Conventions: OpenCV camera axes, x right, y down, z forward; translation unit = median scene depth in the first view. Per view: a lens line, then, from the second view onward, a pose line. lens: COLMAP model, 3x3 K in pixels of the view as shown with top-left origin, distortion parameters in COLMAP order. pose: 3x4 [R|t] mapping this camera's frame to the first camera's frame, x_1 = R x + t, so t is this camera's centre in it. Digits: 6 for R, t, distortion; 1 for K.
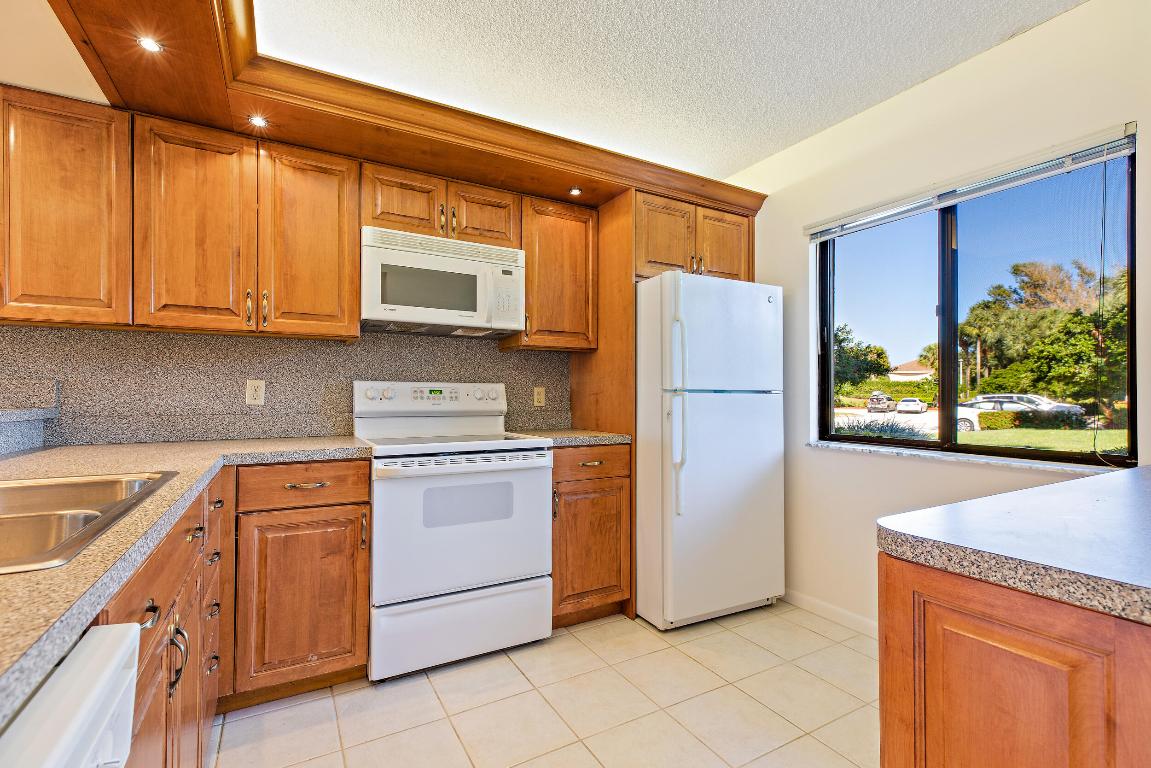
lens RADIAL K [[519.0, 0, 577.3], [0, 519.0, 388.7], [0, 0, 1]] dist [0.001443, 0.000048]
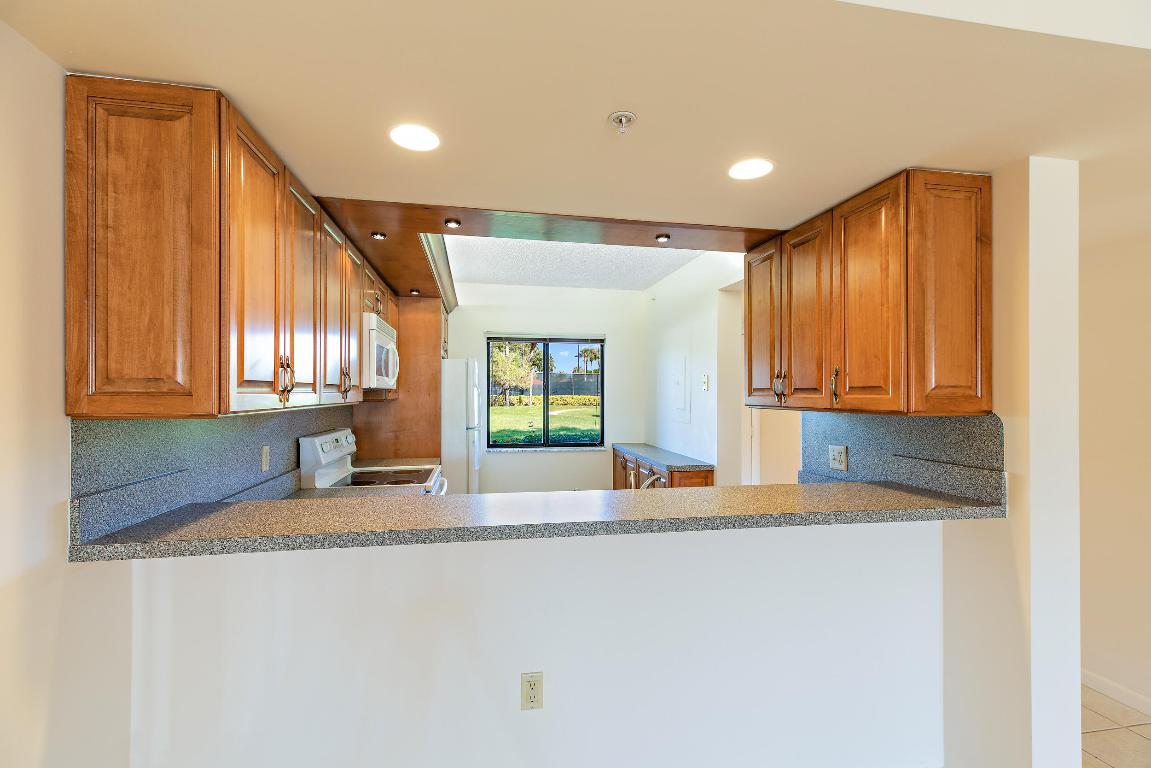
lens RADIAL K [[519.0, 0, 578.9], [0, 519.0, 389.5], [0, 0, 1]] dist [0.001443, 0.000048]
pose [[0.321876, 0.001626, 0.946780, -1.206773], [-0.010247, 0.999946, 0.001766, -0.118603], [-0.946726, -0.010270, 0.321875, 0.095196]]
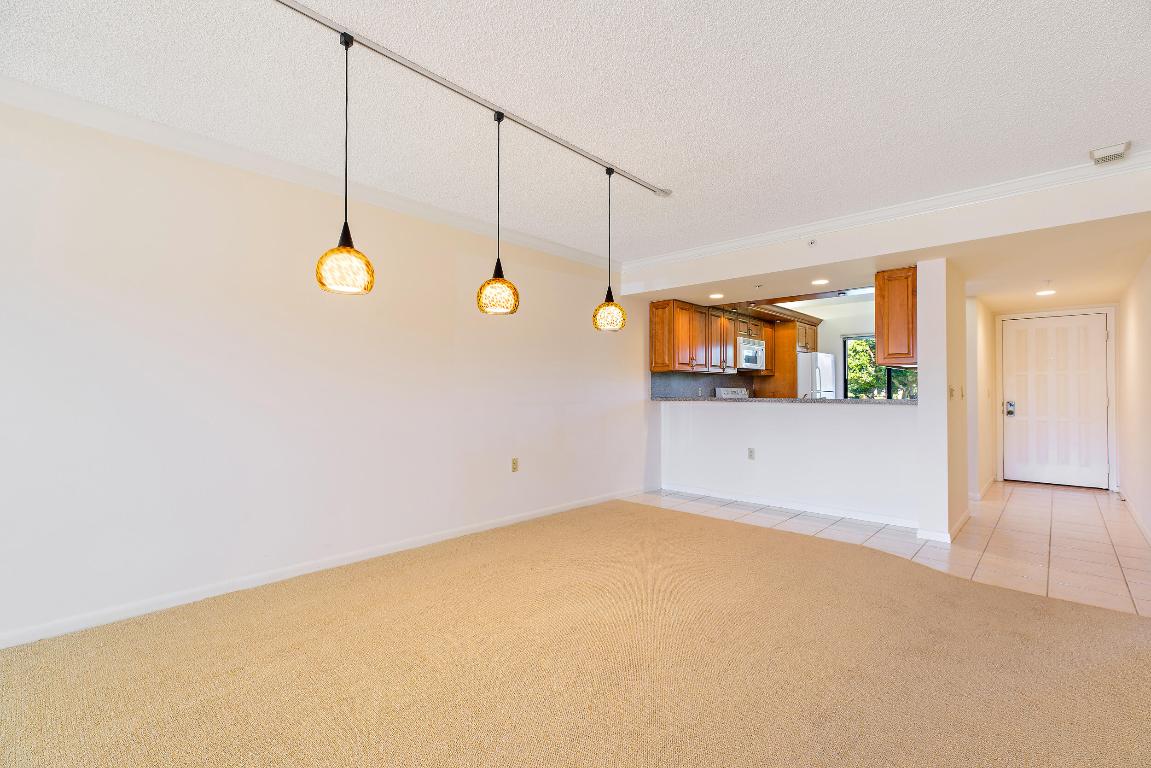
lens RADIAL K [[519.0, 0, 574.6], [0, 519.0, 387.7], [0, 0, 1]] dist [0.001443, 0.000048]
pose [[0.954318, -0.002418, 0.298782, -1.896336], [0.001485, 0.999993, 0.003352, -0.027701], [-0.298788, -0.002755, 0.954316, -1.364342]]
